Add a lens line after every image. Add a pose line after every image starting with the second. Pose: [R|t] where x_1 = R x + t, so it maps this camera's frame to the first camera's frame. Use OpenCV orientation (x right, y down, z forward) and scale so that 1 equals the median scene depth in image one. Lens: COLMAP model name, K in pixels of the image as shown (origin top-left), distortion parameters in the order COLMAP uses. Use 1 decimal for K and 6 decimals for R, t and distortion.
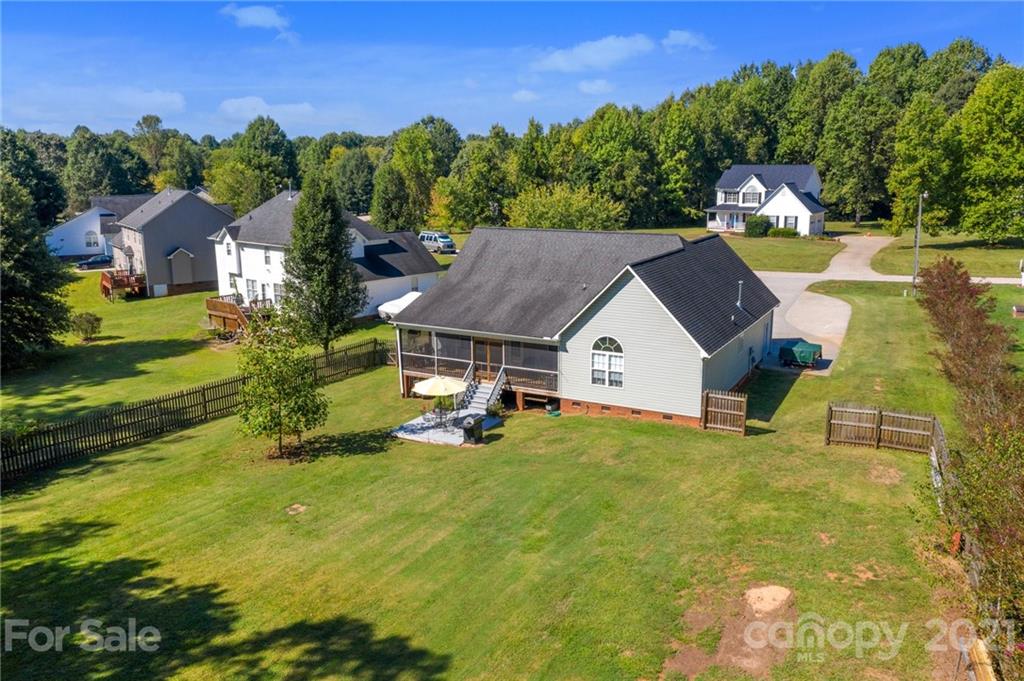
lens RADIAL K [[825.2, 0, 496.9], [0, 825.2, 301.1], [0, 0, 1]] dist [-0.018335, 0.016114]
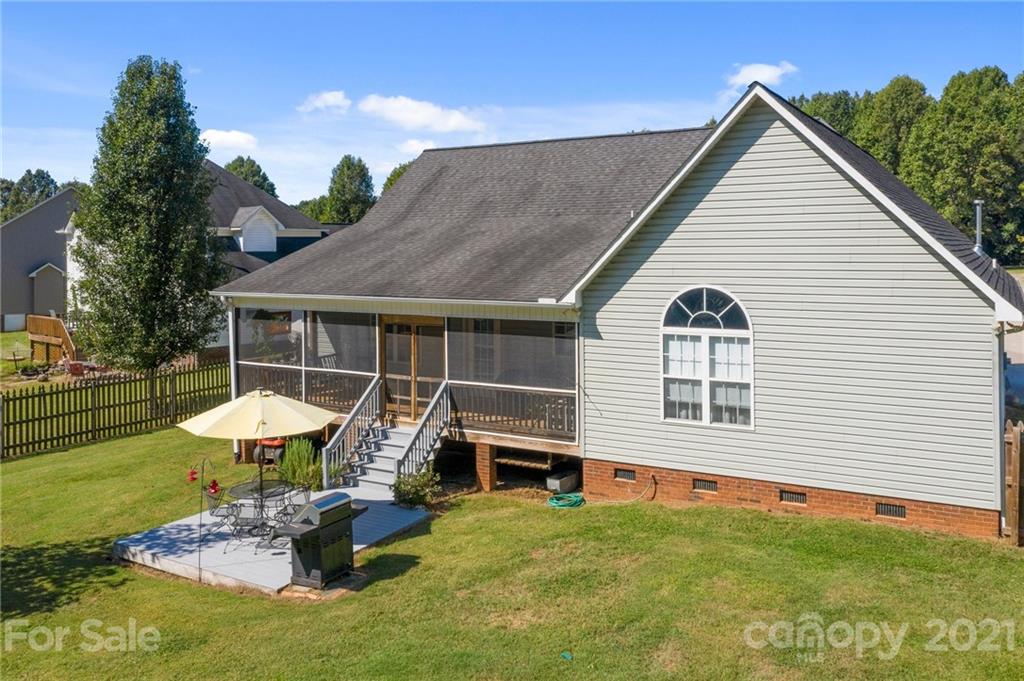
lens RADIAL K [[825.2, 0, 493.7], [0, 825.2, 252.5], [0, 0, 1]] dist [-0.018335, 0.016114]
pose [[0.999409, -0.003905, -0.034155, 0.048209], [-0.001868, 0.985892, -0.167374, 0.086839], [0.034326, 0.167339, 0.985302, 0.595501]]
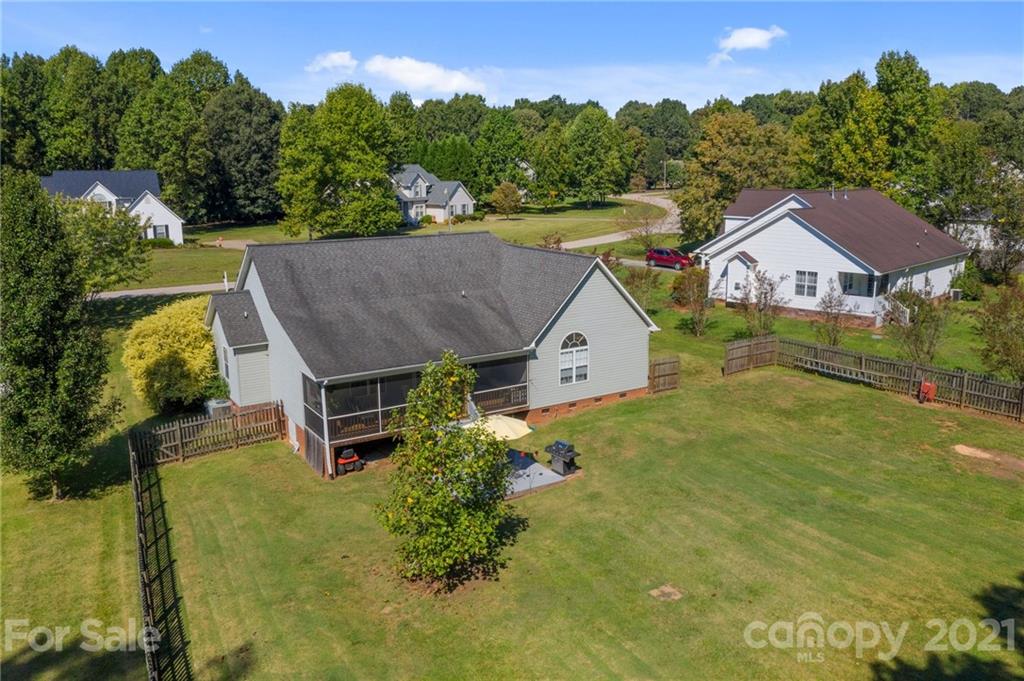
lens RADIAL K [[825.2, 0, 514.5], [0, 825.2, 333.7], [0, 0, 1]] dist [-0.018335, 0.016114]
pose [[0.468839, -0.173847, 0.866007, -0.723140], [0.152169, 0.981678, 0.114686, -0.076359], [-0.870078, 0.078010, 0.486703, 0.558629]]
